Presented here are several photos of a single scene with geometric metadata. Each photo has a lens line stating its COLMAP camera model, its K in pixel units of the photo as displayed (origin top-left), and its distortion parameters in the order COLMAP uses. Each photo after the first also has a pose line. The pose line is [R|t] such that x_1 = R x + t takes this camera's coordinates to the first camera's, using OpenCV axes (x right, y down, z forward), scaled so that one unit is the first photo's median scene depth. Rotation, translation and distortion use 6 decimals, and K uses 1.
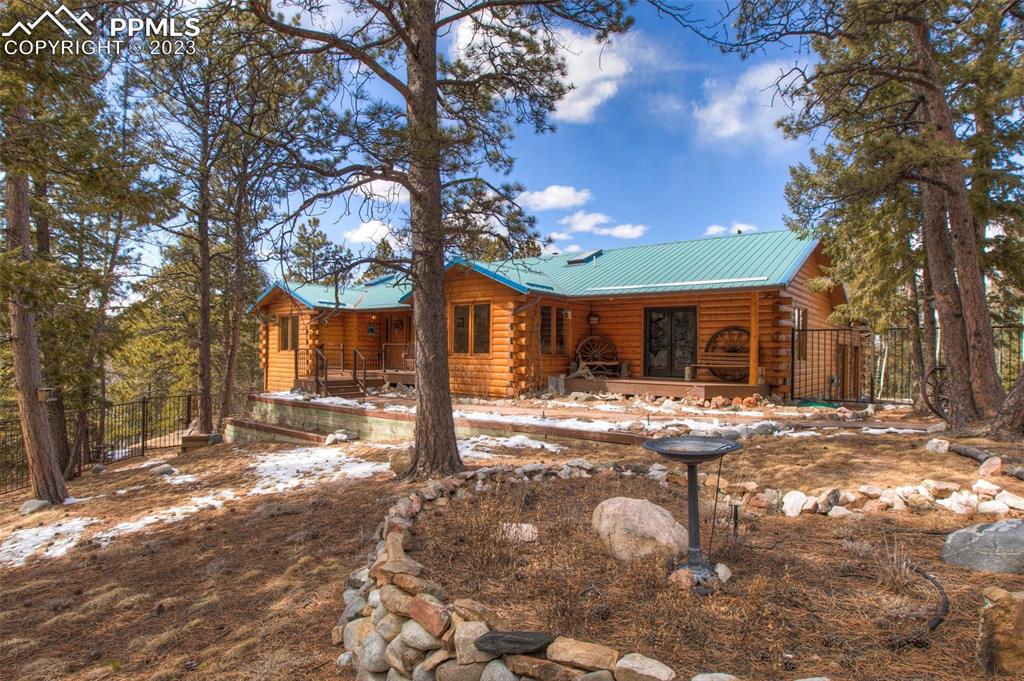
lens RADIAL K [[477.3, 0, 520.4], [0, 477.3, 348.7], [0, 0, 1]] dist [-0.003172, -0.000095]
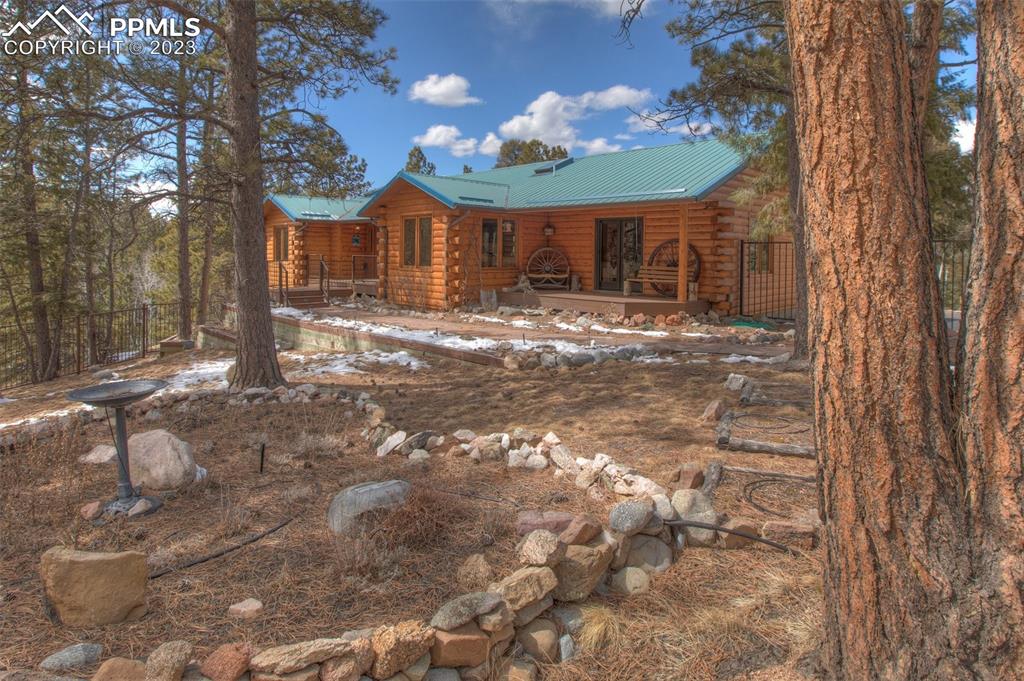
lens RADIAL K [[488.0, 0, 511.7], [0, 488.0, 252.3], [0, 0, 1]] dist [0.002205, 0.000316]
pose [[0.992117, -0.000886, -0.125313, 0.236901], [0.000852, 1.000000, -0.000327, -0.019557], [0.125313, 0.000217, 0.992117, -0.003510]]
